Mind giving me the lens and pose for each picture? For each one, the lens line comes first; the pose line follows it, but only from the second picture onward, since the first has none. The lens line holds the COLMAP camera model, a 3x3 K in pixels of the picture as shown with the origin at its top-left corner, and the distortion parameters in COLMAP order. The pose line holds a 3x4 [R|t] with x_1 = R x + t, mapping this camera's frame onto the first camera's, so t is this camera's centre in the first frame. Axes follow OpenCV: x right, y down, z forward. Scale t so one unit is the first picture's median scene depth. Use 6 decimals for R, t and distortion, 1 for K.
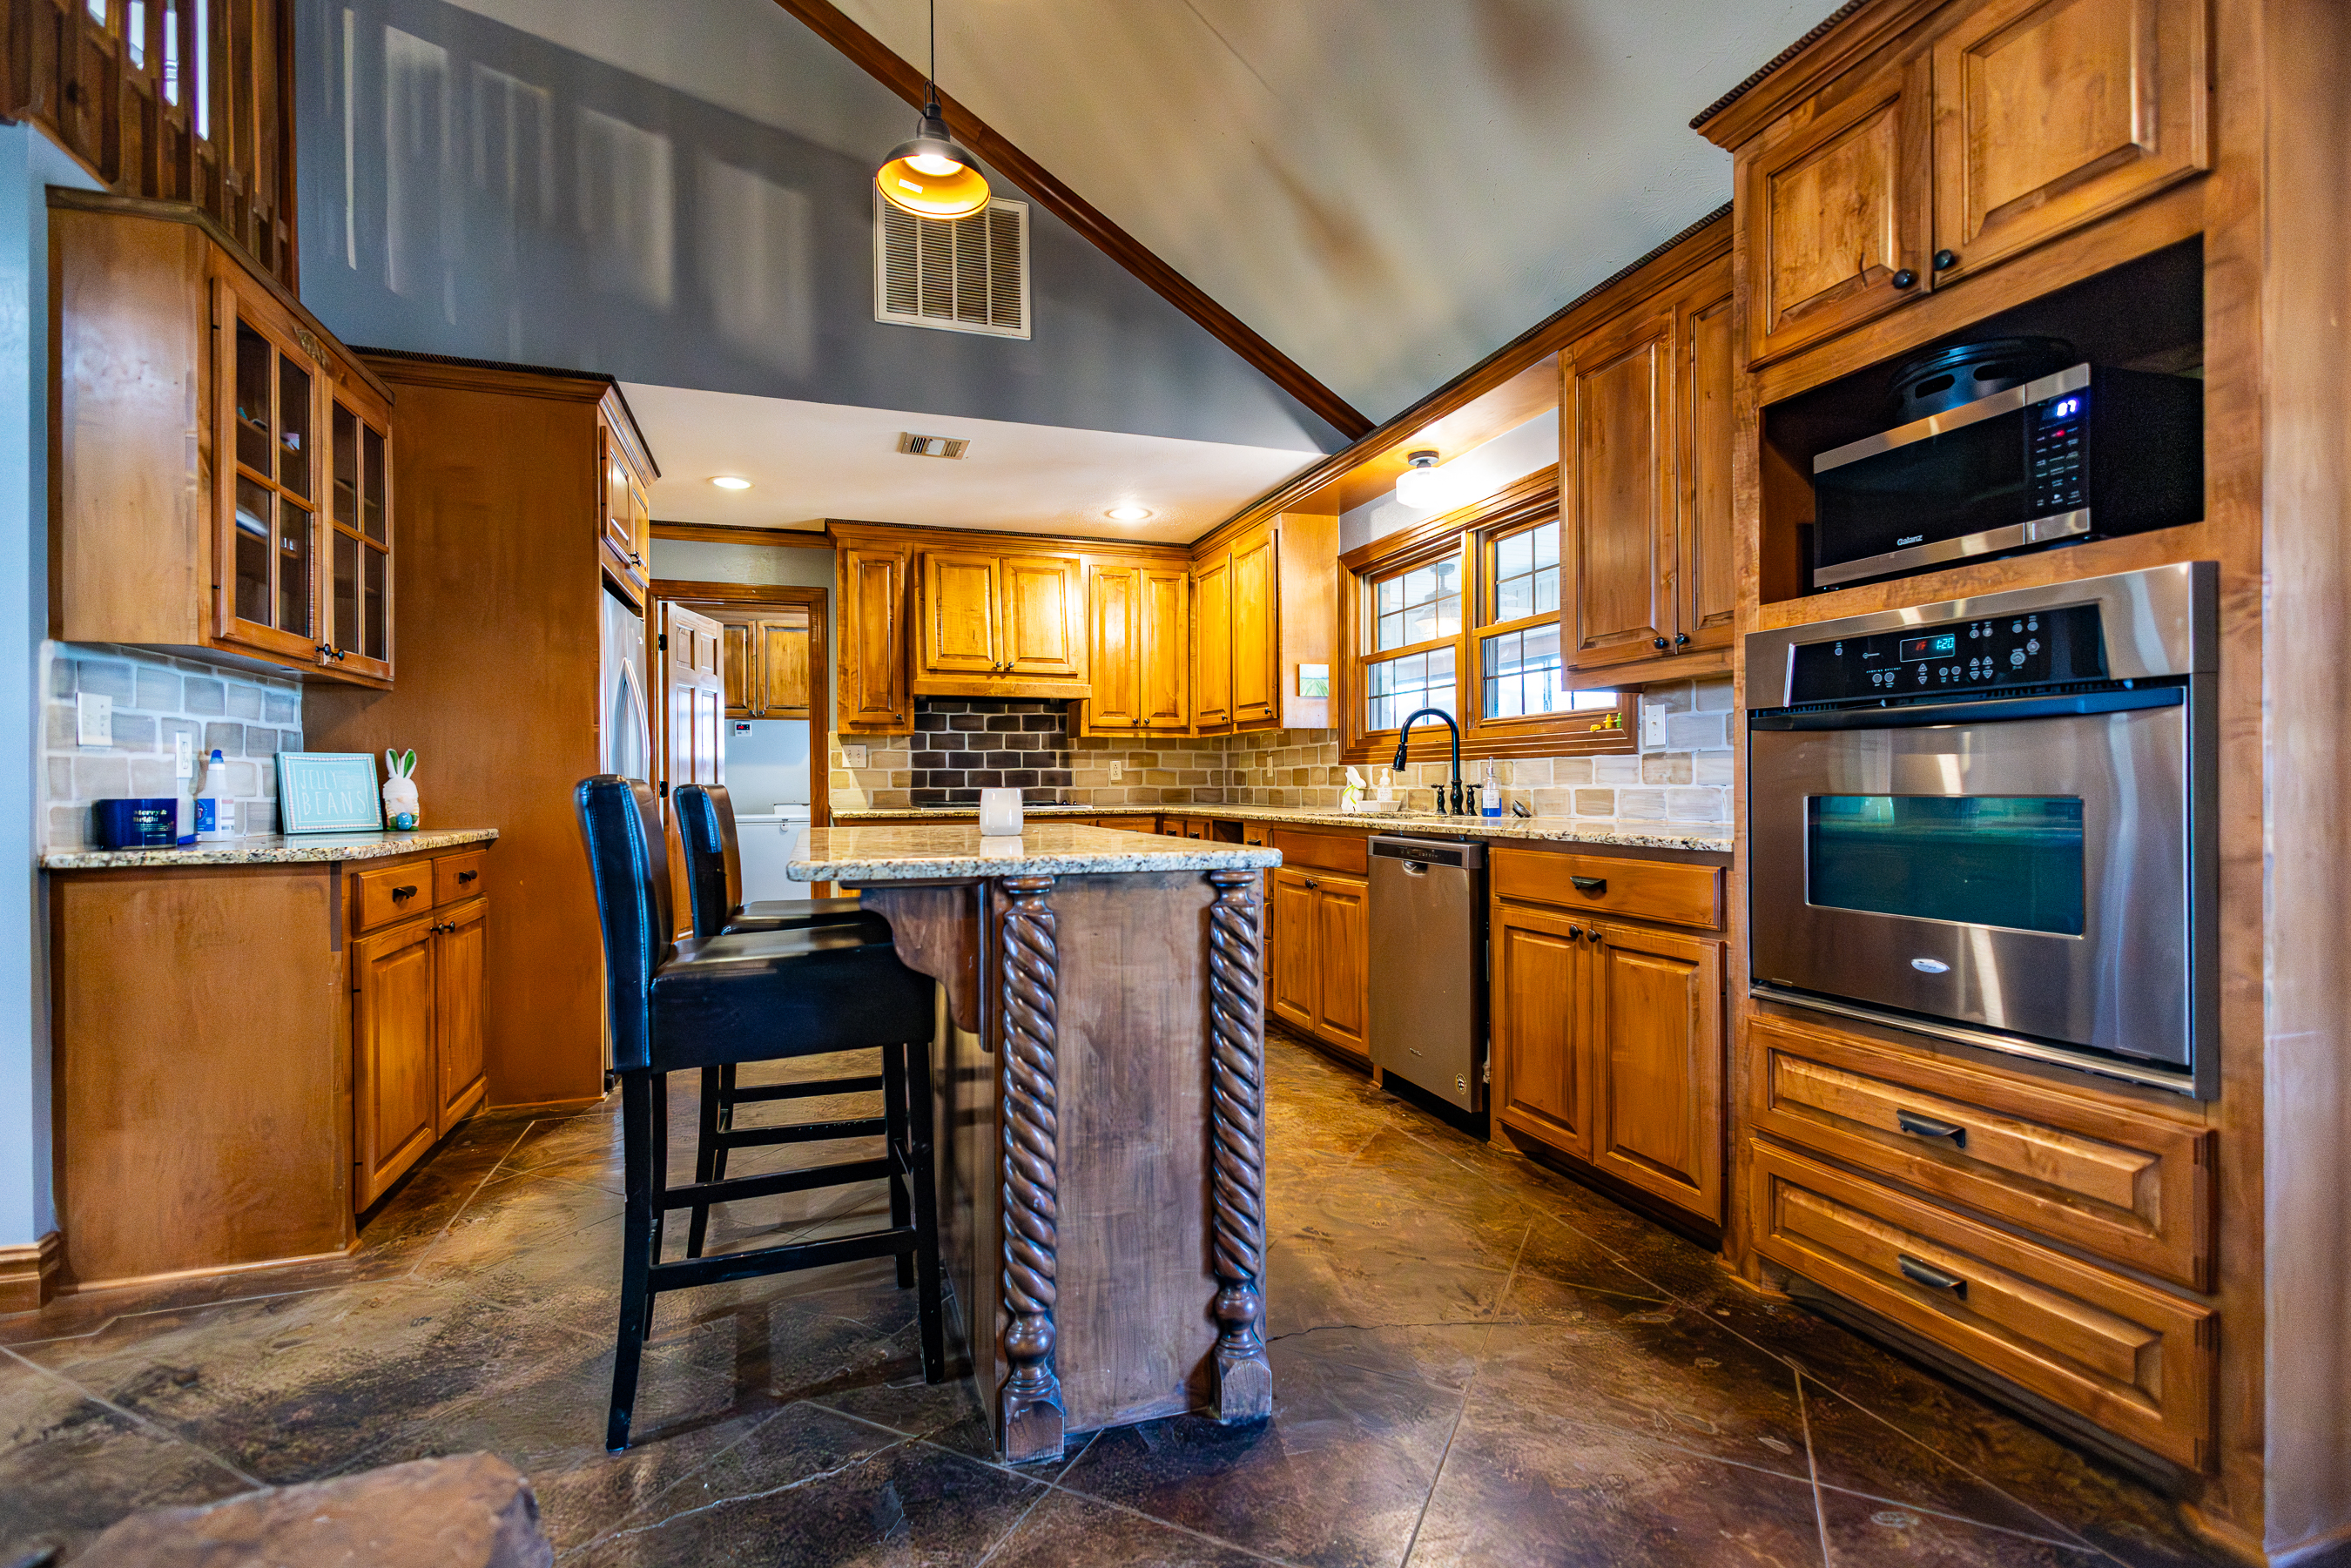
lens RADIAL K [[1078.8, 0, 1177.4], [0, 1078.8, 785.5], [0, 0, 1]] dist [0.005225, -0.000227]
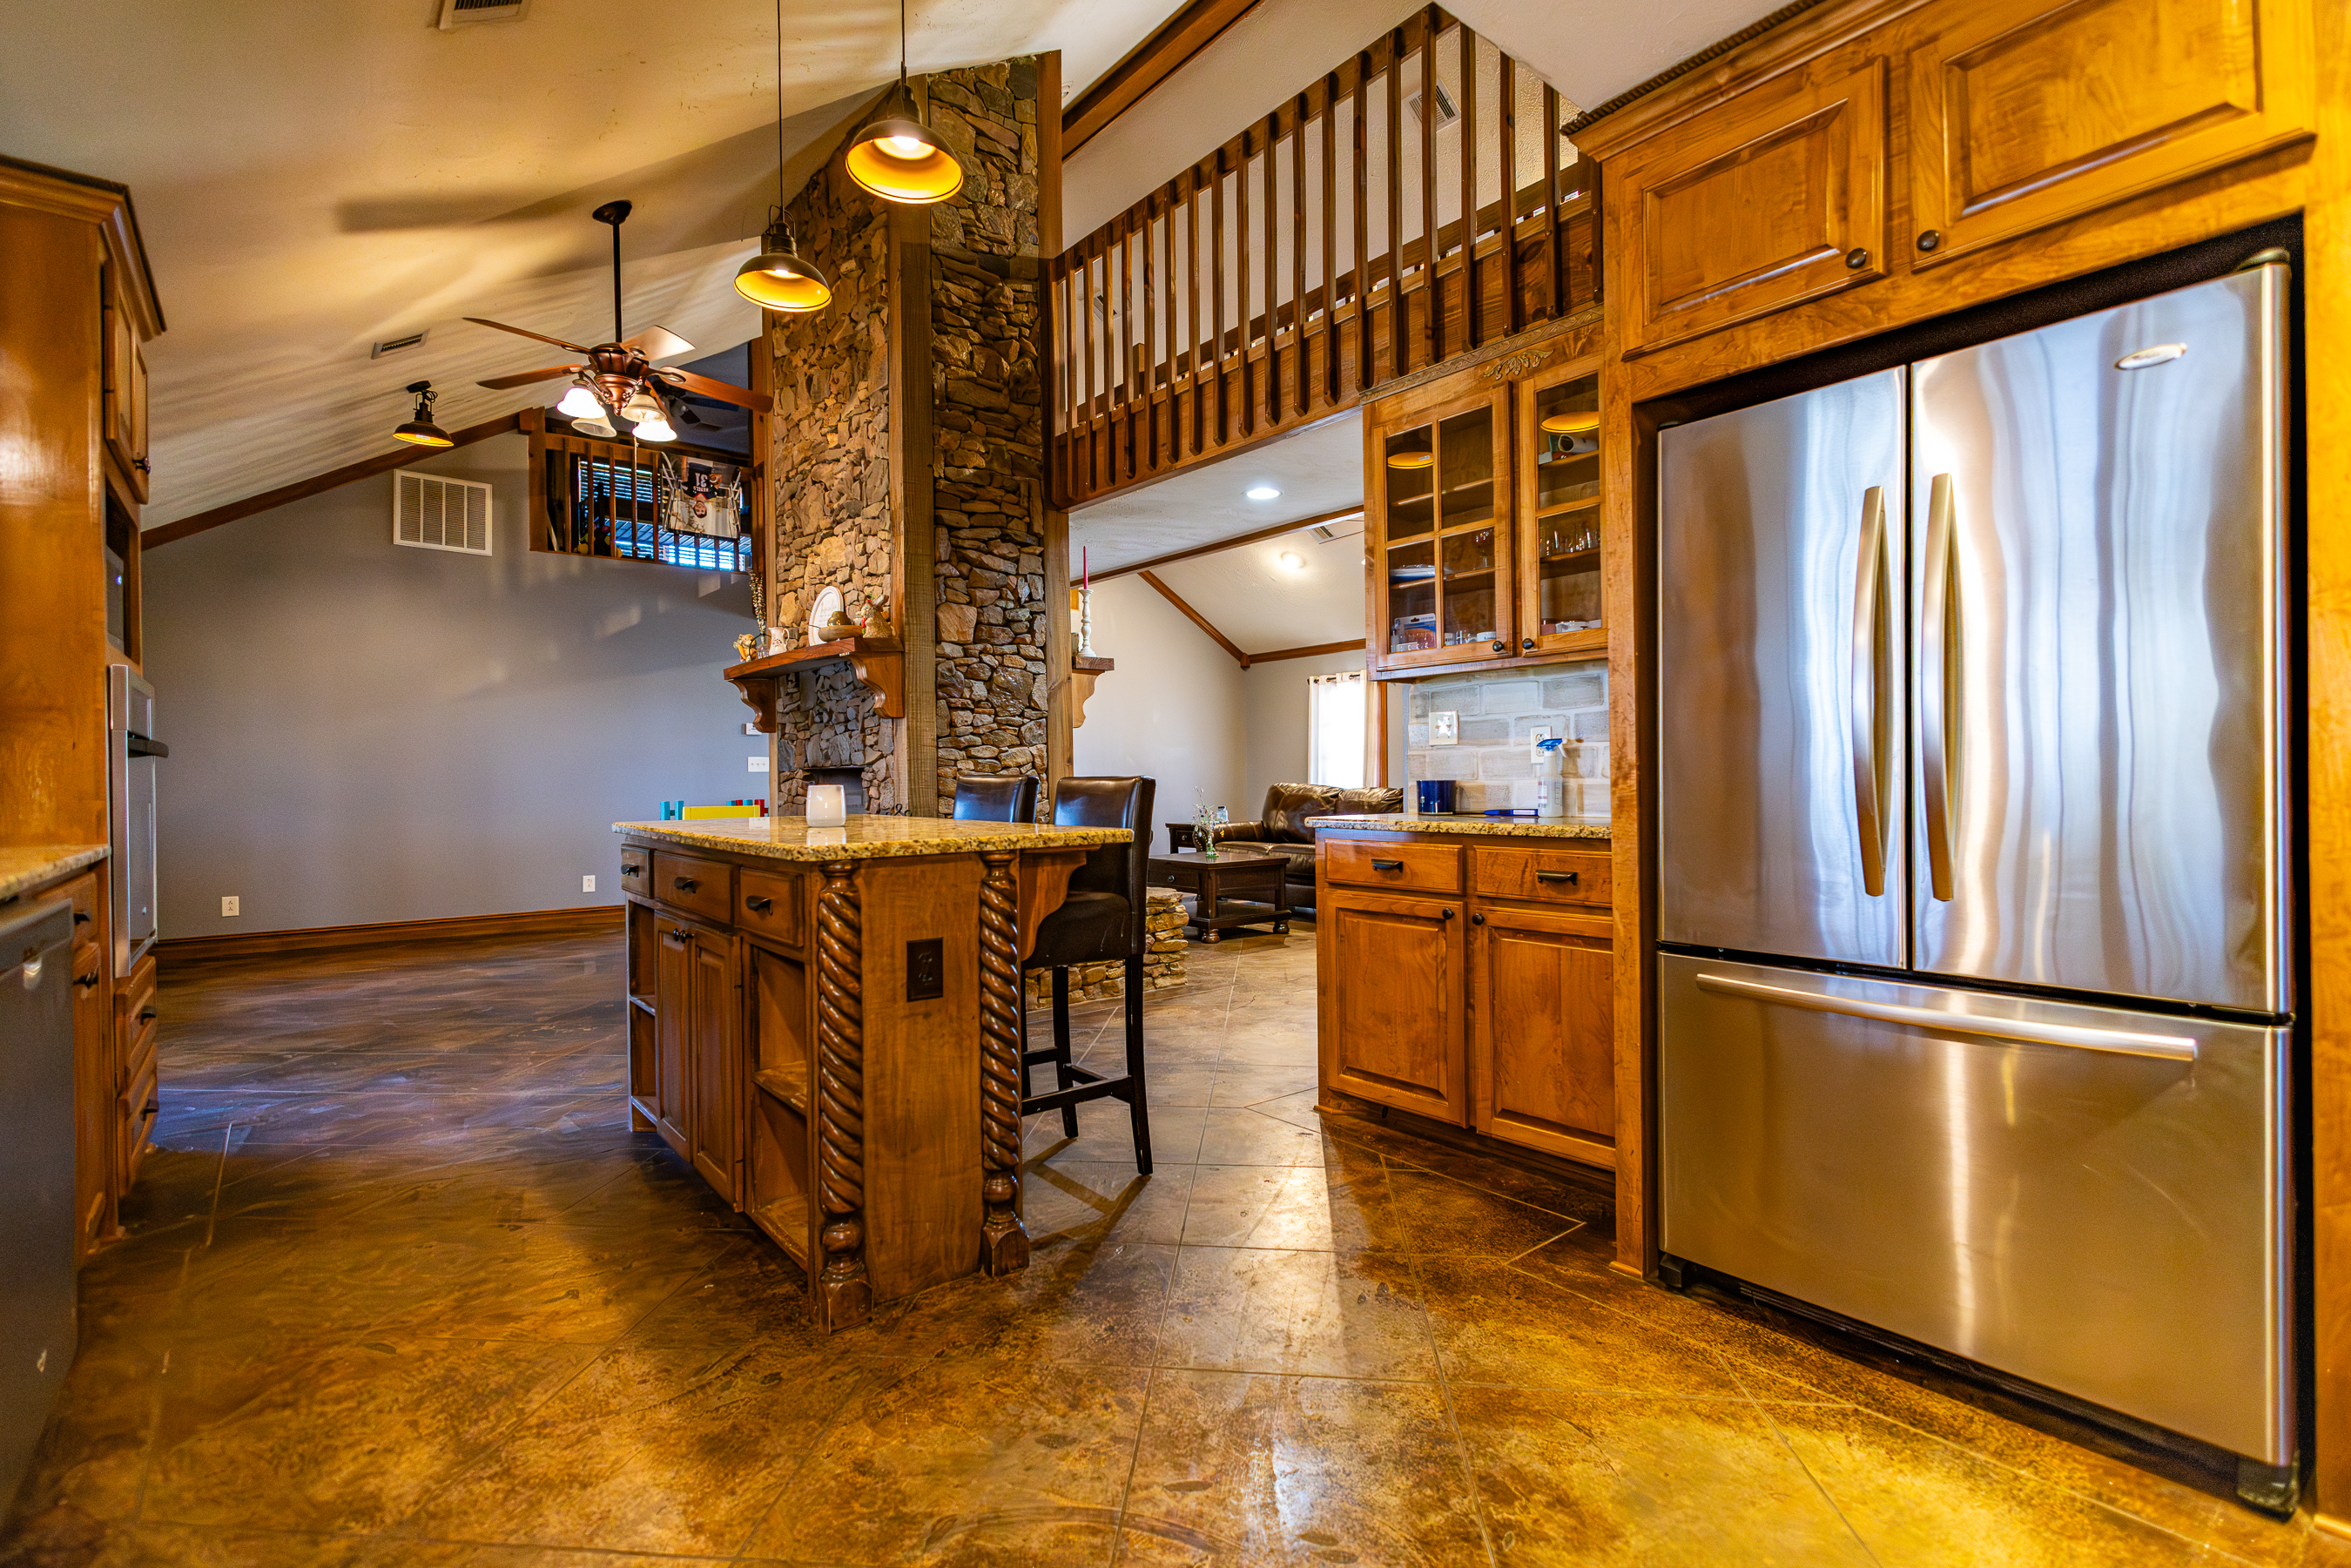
lens RADIAL K [[1078.8, 0, 1175.9], [0, 1078.8, 774.7], [0, 0, 1]] dist [0.005225, -0.000227]
pose [[-0.938445, 0.011727, -0.345228, -0.089530], [0.009850, 0.999926, 0.007191, -0.006273], [0.345287, 0.003348, -0.938491, 1.739750]]
